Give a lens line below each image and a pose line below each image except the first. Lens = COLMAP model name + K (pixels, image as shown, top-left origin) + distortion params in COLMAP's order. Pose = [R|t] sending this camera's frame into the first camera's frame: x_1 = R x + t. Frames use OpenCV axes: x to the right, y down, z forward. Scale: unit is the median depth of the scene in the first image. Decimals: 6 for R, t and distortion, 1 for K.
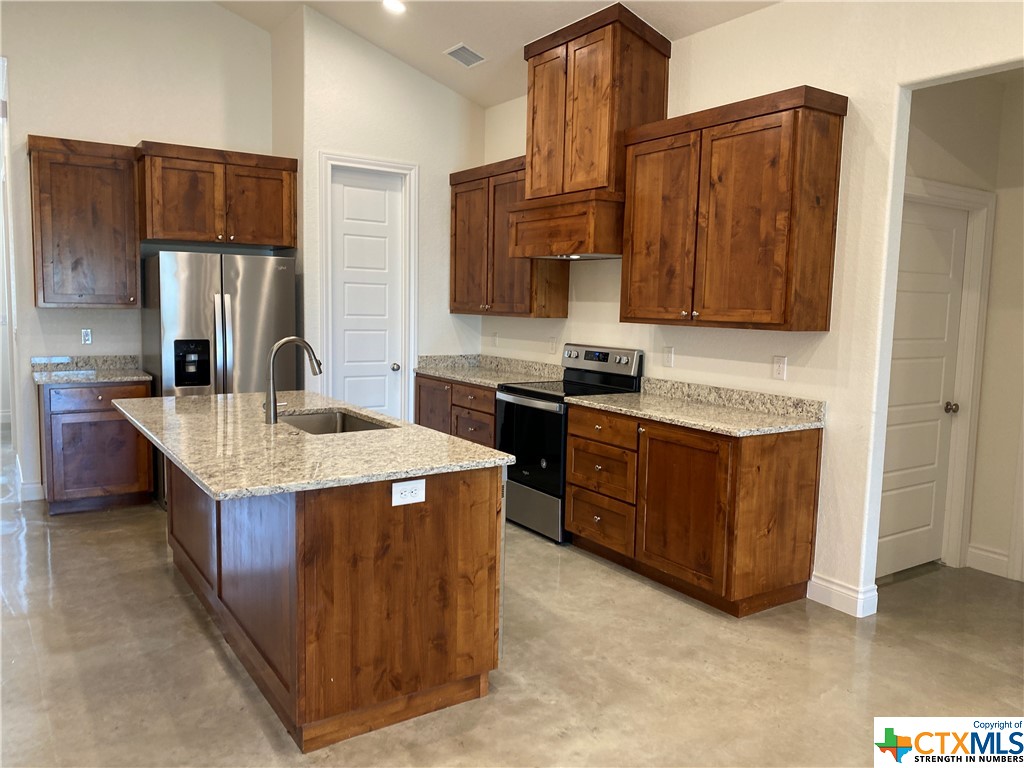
lens RADIAL K [[761.9, 0, 512.0], [0, 761.9, 384.0], [0, 0, 1]] dist [0.004509, -0.002578]
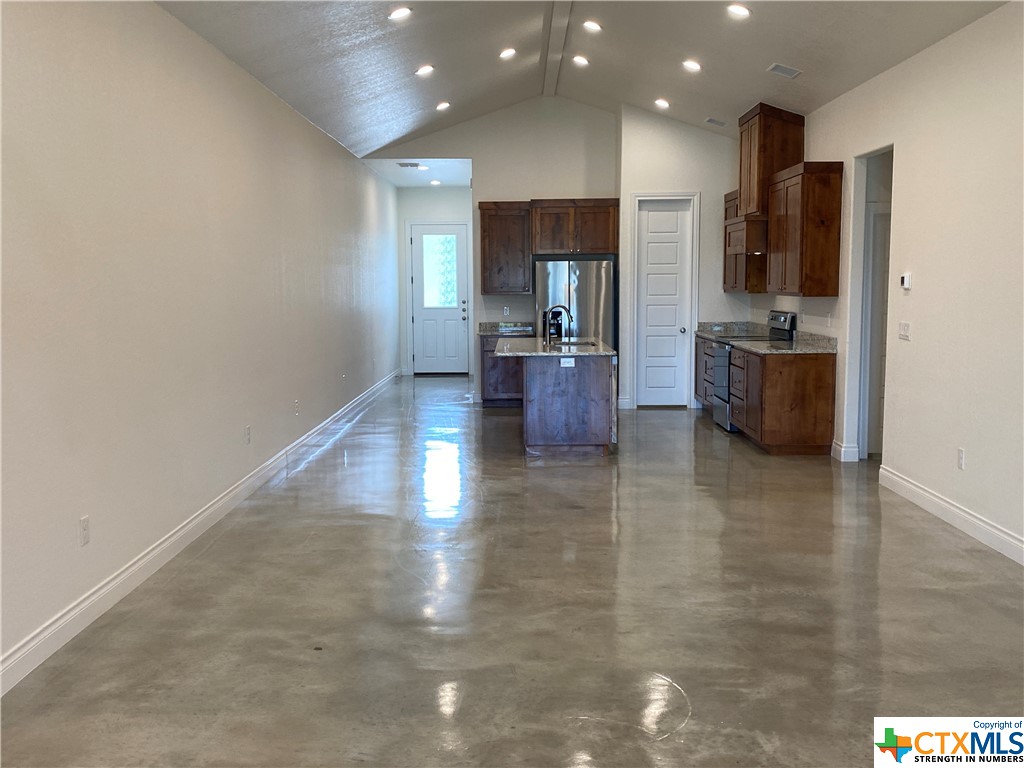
lens RADIAL K [[1031.7, 0, 512.0], [0, 1031.7, 384.0], [0, 0, 1]] dist [0.007953, 0.000582]
pose [[0.821713, 0.023944, -0.569399, 0.942637], [-0.031075, 0.999513, -0.002814, 0.129233], [0.569054, 0.020007, 0.822057, -1.089519]]
